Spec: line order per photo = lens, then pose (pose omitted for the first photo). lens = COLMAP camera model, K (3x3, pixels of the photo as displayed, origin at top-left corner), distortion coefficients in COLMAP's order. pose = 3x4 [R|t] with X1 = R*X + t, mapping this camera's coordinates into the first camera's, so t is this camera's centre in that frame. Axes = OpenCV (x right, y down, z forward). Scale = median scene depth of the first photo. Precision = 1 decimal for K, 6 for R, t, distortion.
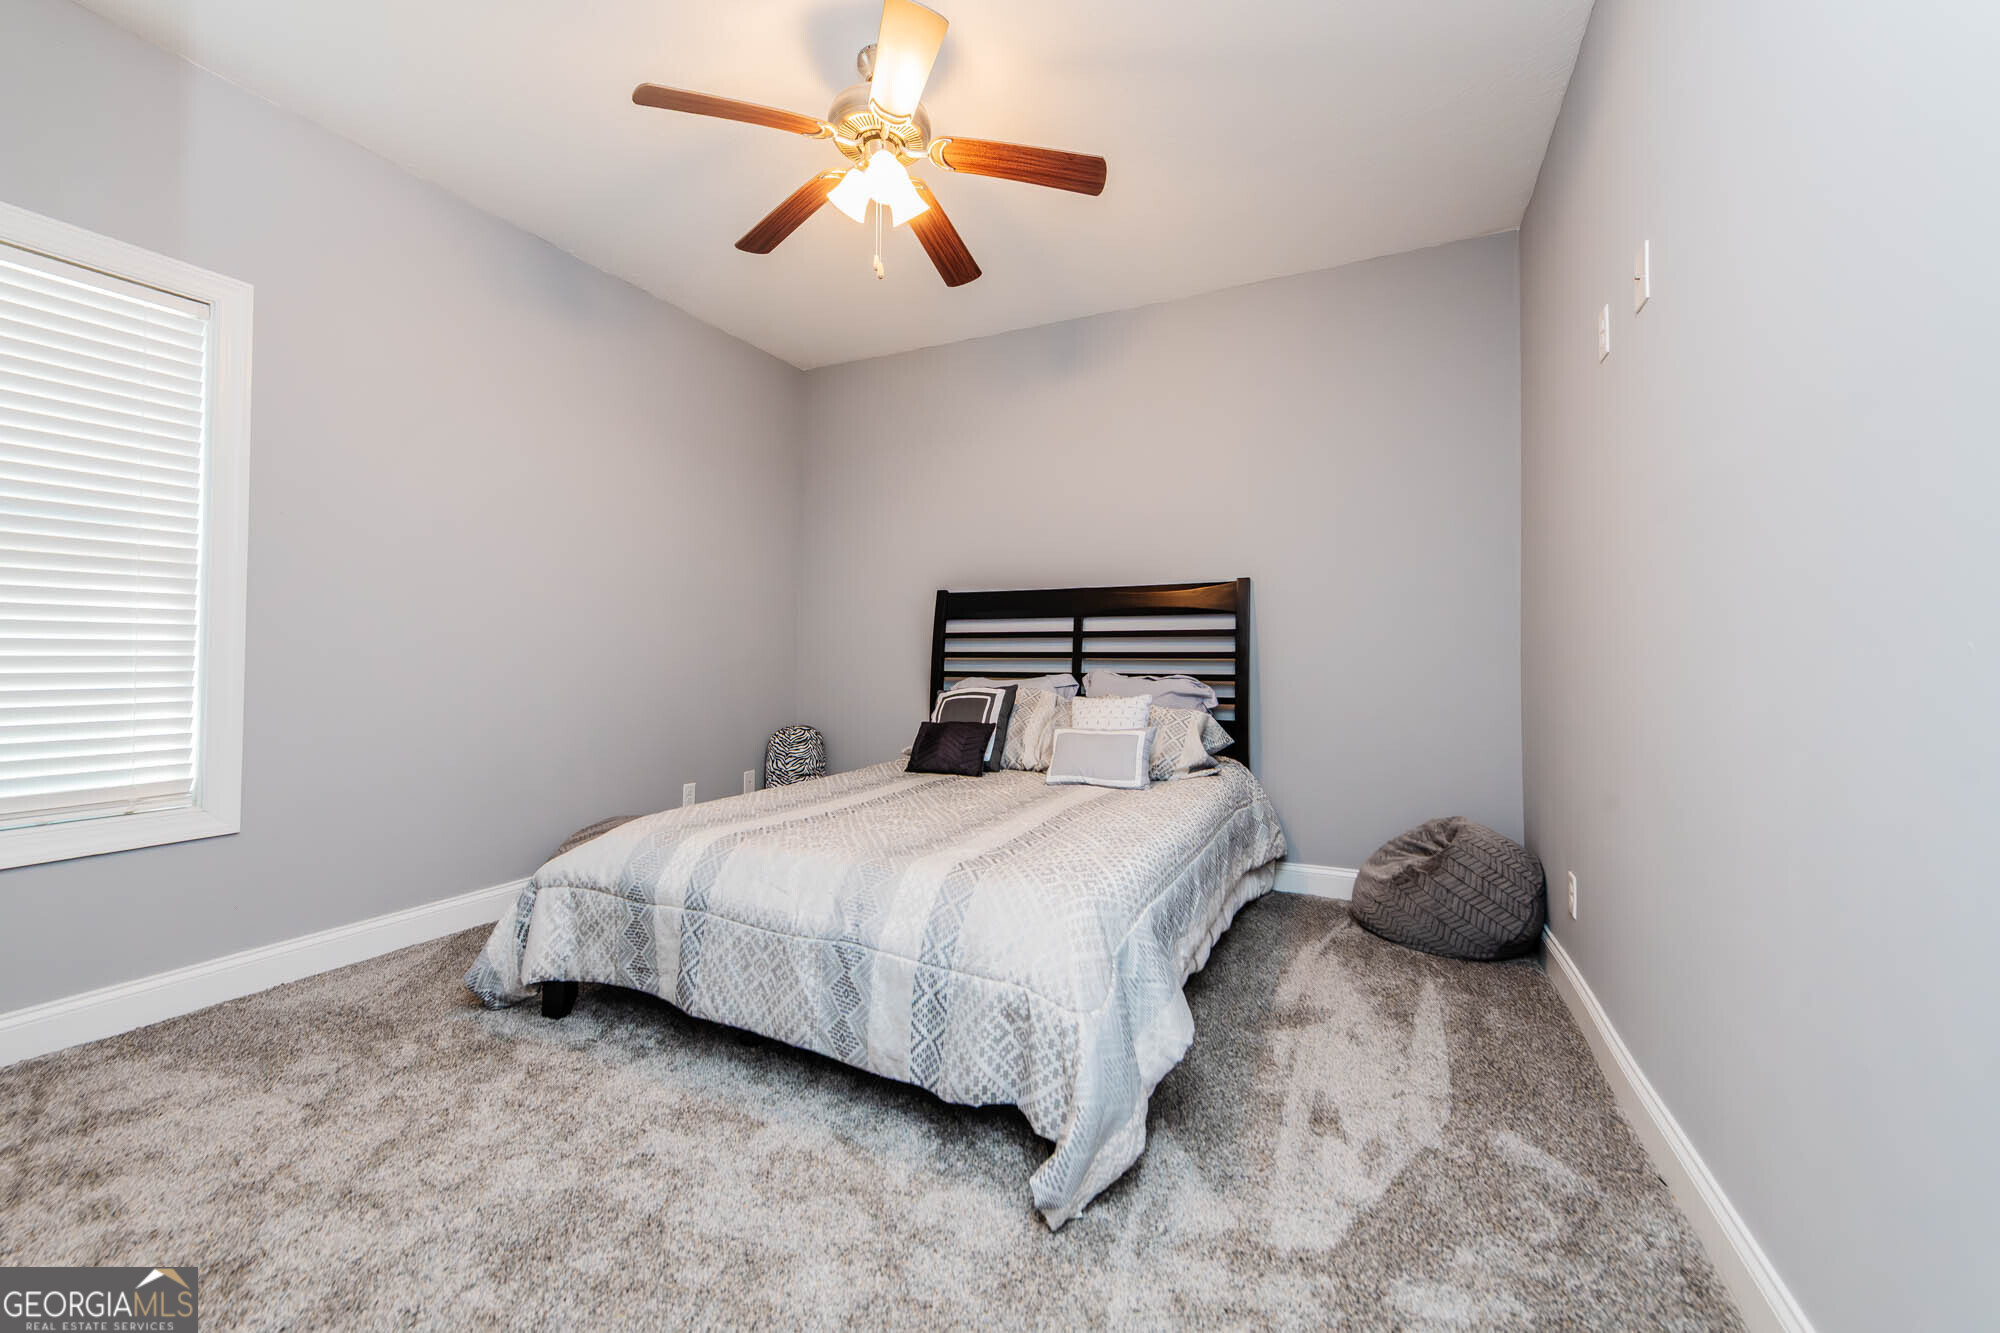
lens RADIAL K [[785.9, 0, 995.2], [0, 785.9, 661.6], [0, 0, 1]] dist [0.012001, -0.002739]
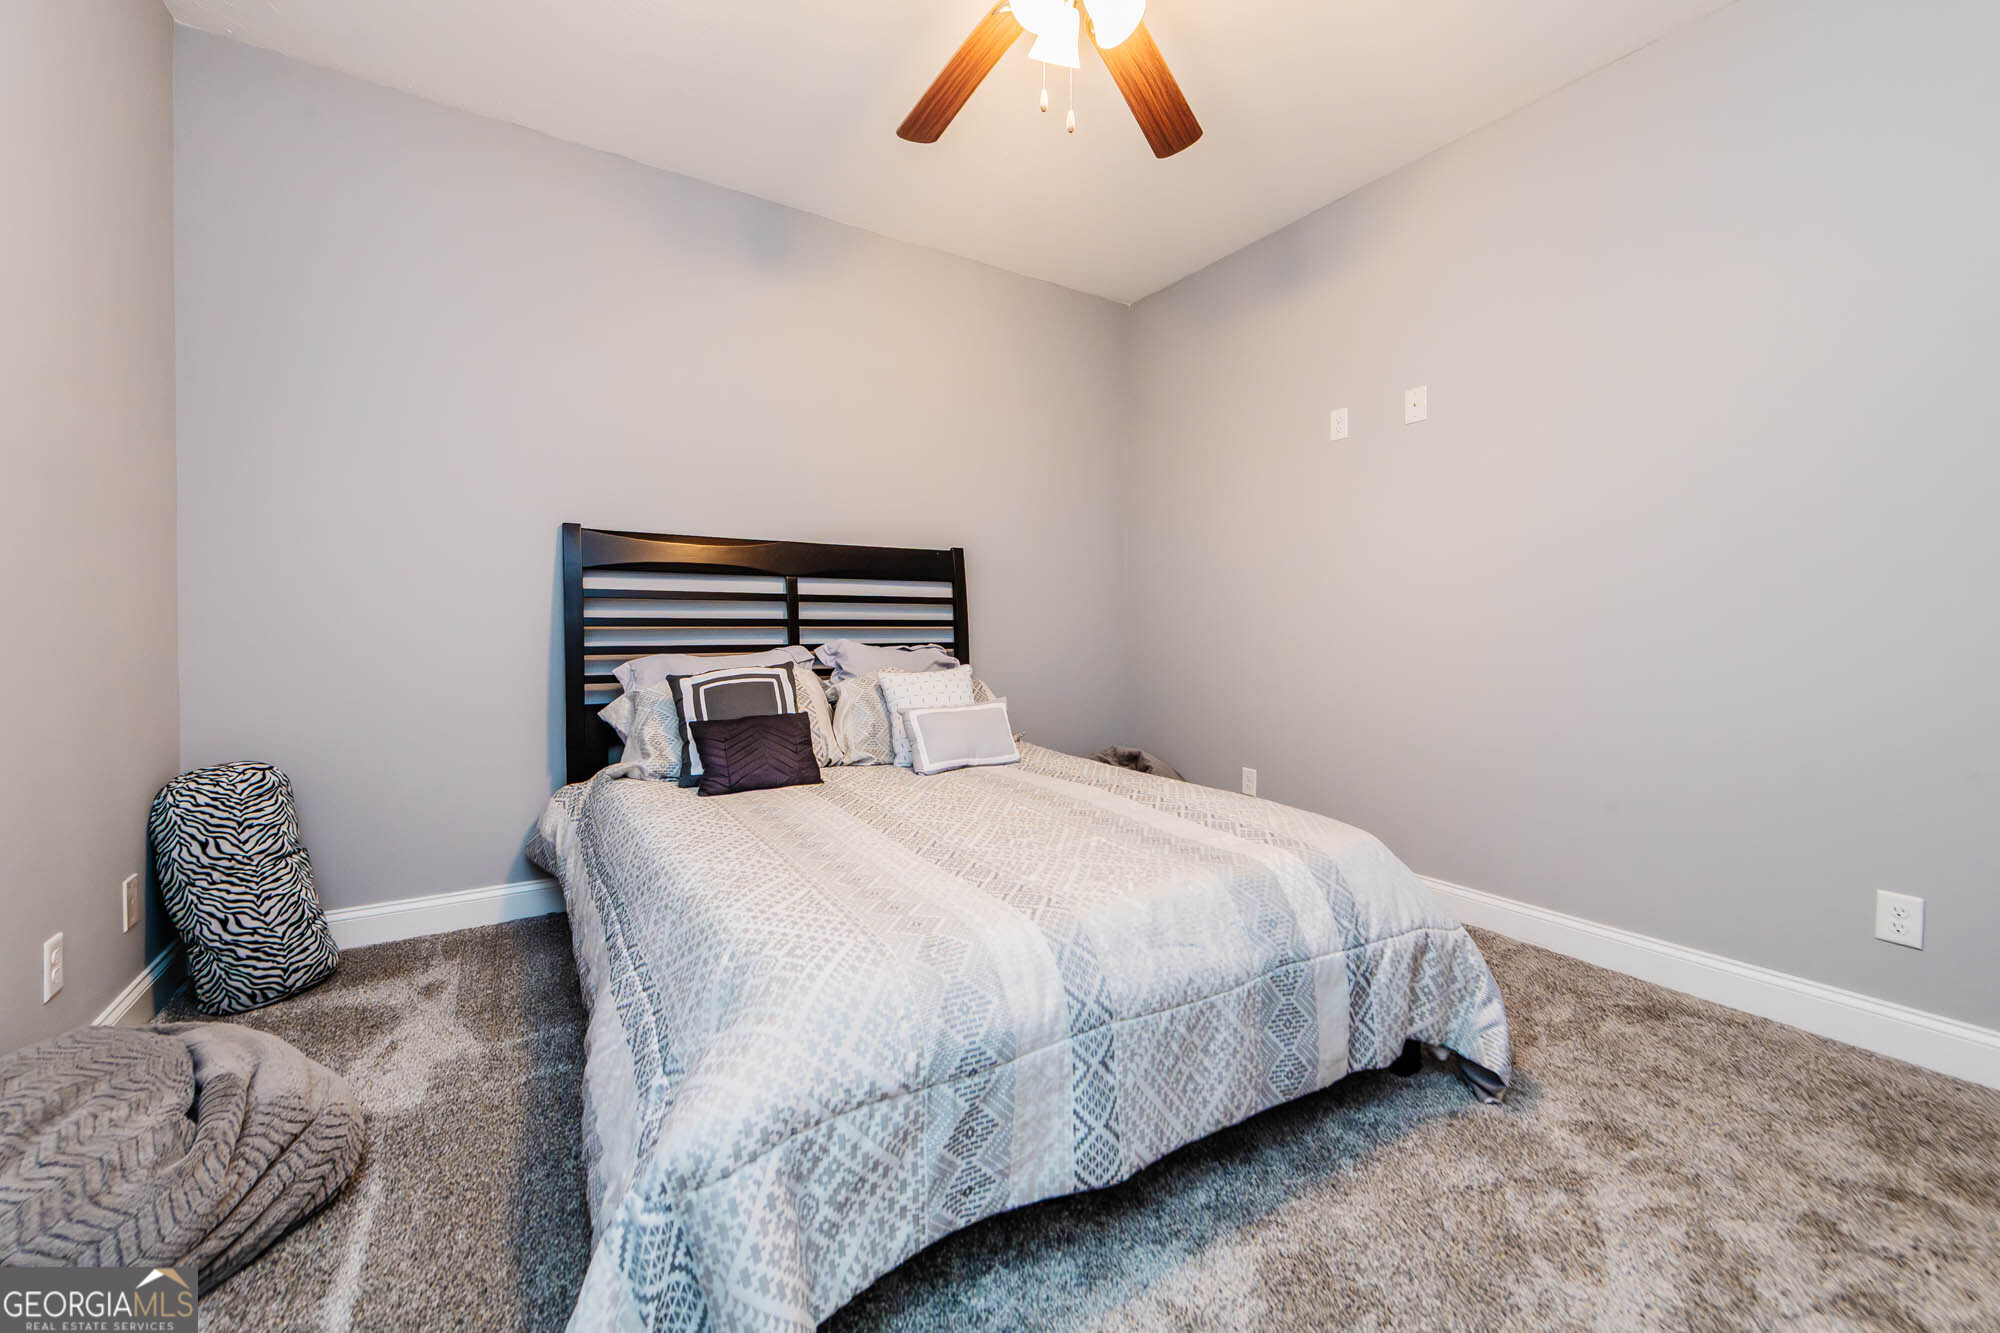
lens RADIAL K [[785.9, 0, 995.5], [0, 785.9, 665.8], [0, 0, 1]] dist [0.012001, -0.002739]
pose [[0.526920, -0.050234, 0.848429, -0.537909], [0.003328, 0.998366, 0.057044, -0.010686], [-0.849908, -0.027234, 0.526226, 0.414775]]
